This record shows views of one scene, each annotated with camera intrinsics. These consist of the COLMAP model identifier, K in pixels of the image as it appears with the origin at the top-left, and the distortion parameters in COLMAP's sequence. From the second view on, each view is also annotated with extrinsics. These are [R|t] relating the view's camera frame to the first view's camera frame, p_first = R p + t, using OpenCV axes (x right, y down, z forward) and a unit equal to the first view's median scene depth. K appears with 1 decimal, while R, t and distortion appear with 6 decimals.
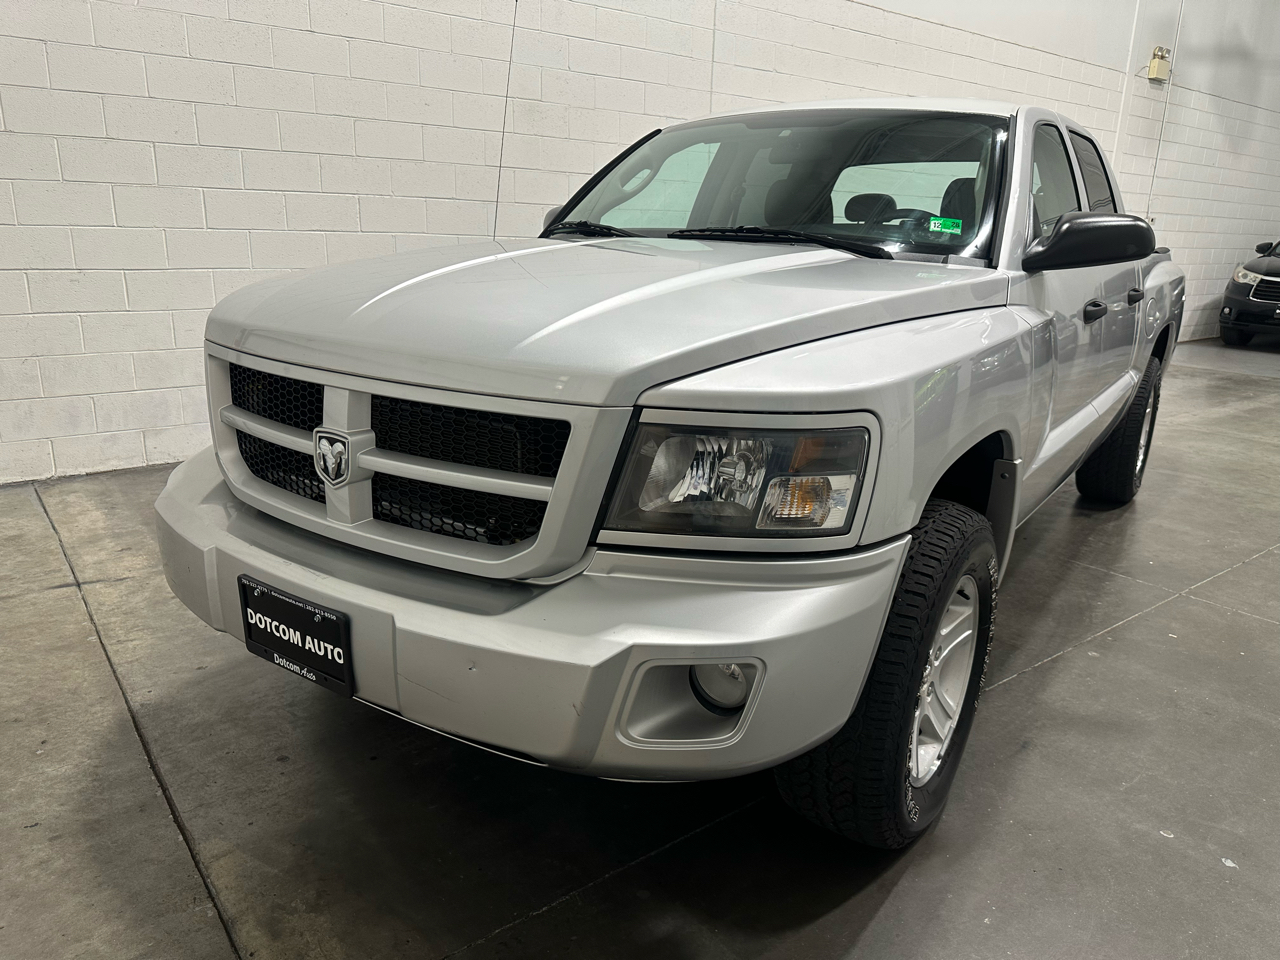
lens RADIAL K [[889.7, 0, 645.4], [0, 889.7, 488.1], [0, 0, 1]] dist [0.002367, -0.007582]
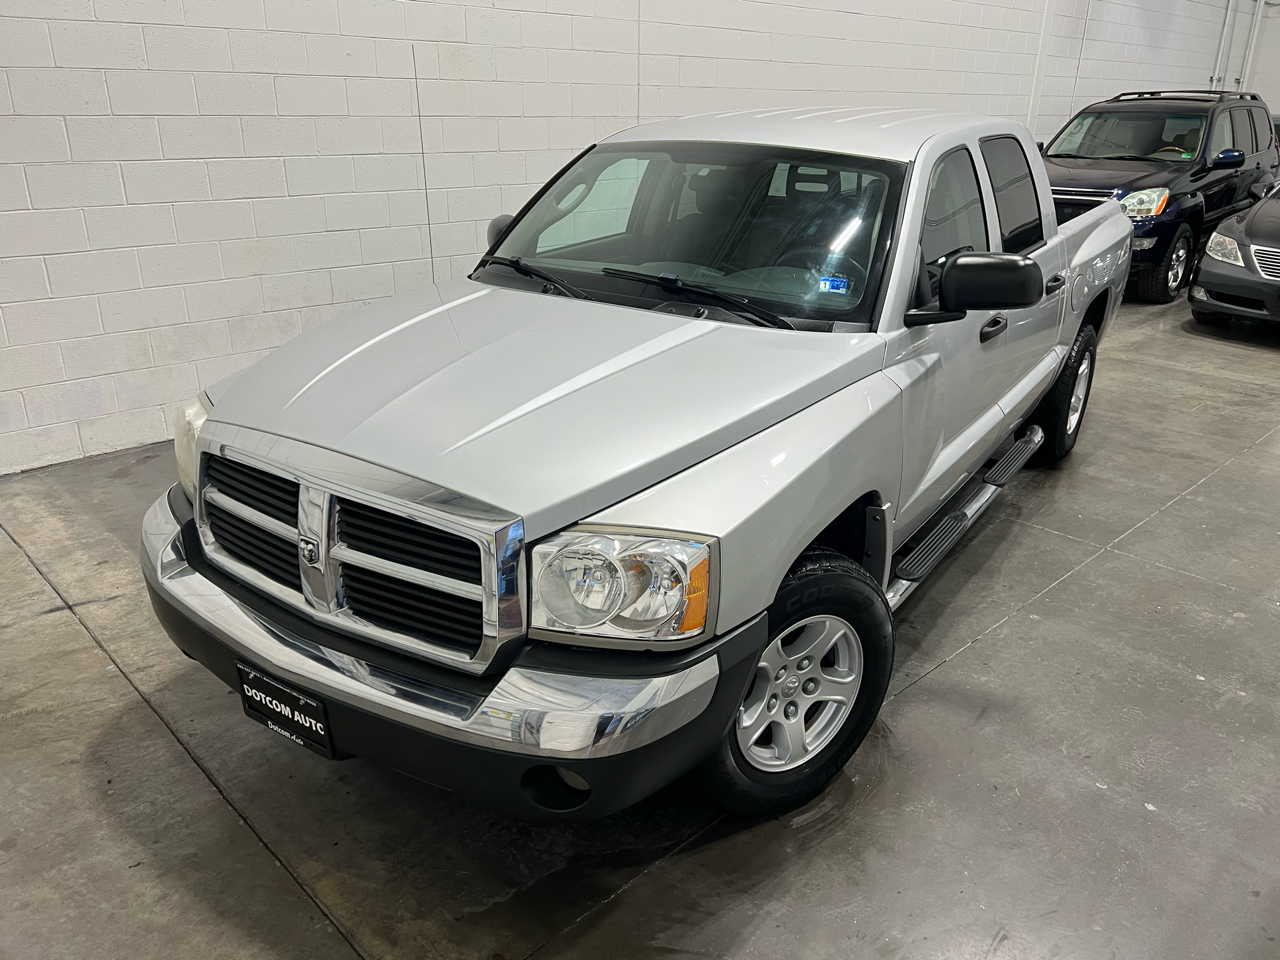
lens RADIAL K [[947.7, 0, 642.0], [0, 947.7, 479.1], [0, 0, 1]] dist [0.053297, -0.057687]
pose [[0.993913, -0.050659, 0.097827, -0.079847], [0.040728, 0.994056, 0.100968, -0.100794], [-0.102360, -0.096369, 0.990068, -0.106346]]
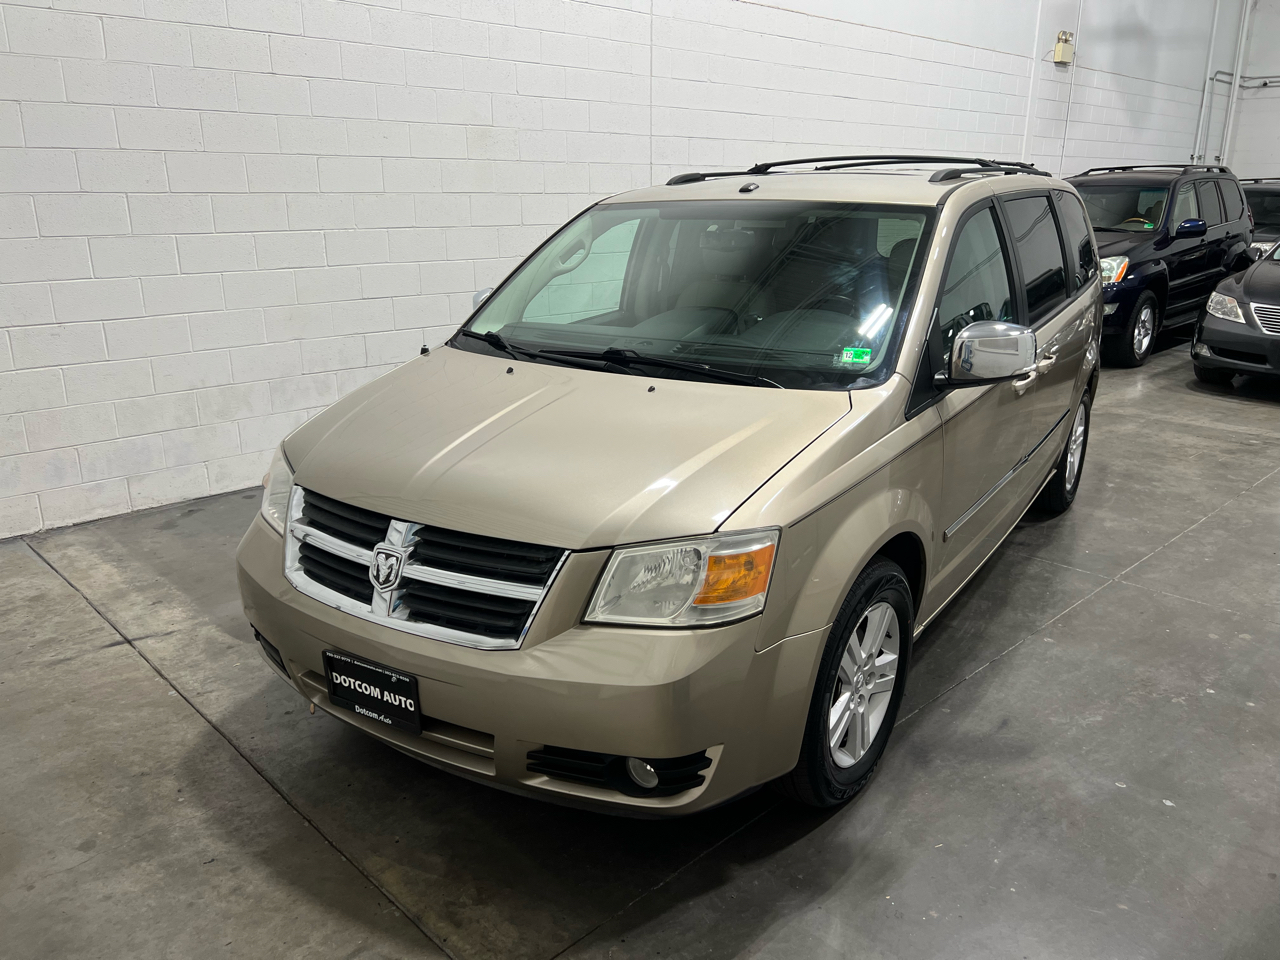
lens RADIAL K [[946.3, 0, 641.2], [0, 946.3, 483.6], [0, 0, 1]] dist [0.047619, -0.055085]
pose [[0.993681, -0.056268, 0.097114, -0.112711], [0.054472, 0.998294, 0.021042, -0.059352], [-0.098132, -0.015619, 0.995051, -0.158897]]
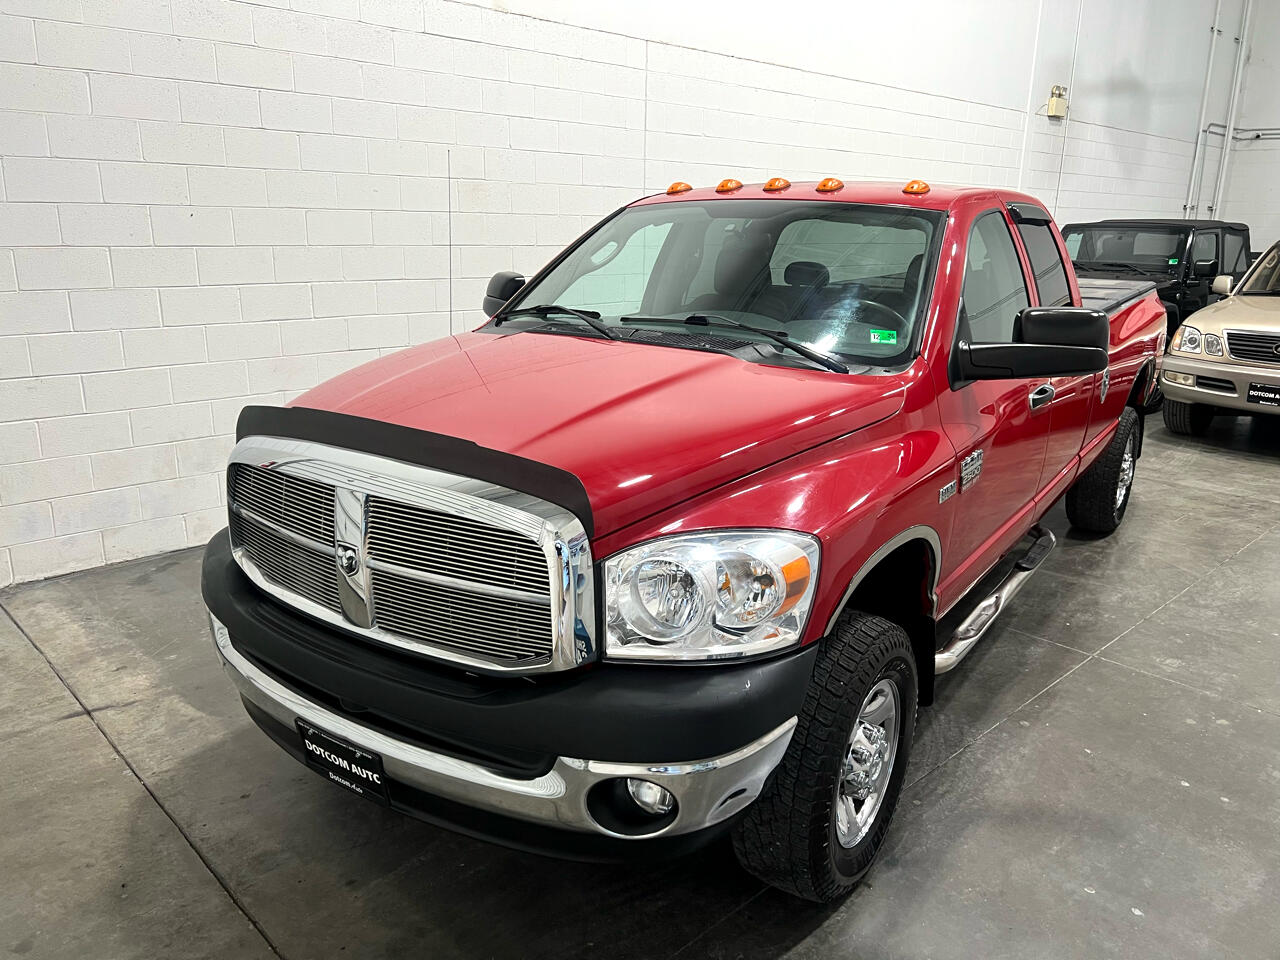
lens RADIAL K [[941.5, 0, 653.5], [0, 941.5, 481.3], [0, 0, 1]] dist [0.056696, -0.063216]
pose [[0.993435, -0.036952, 0.108270, -0.080850], [0.037857, 0.999263, -0.006309, -0.109213], [-0.107957, 0.010367, 0.994102, -0.149570]]
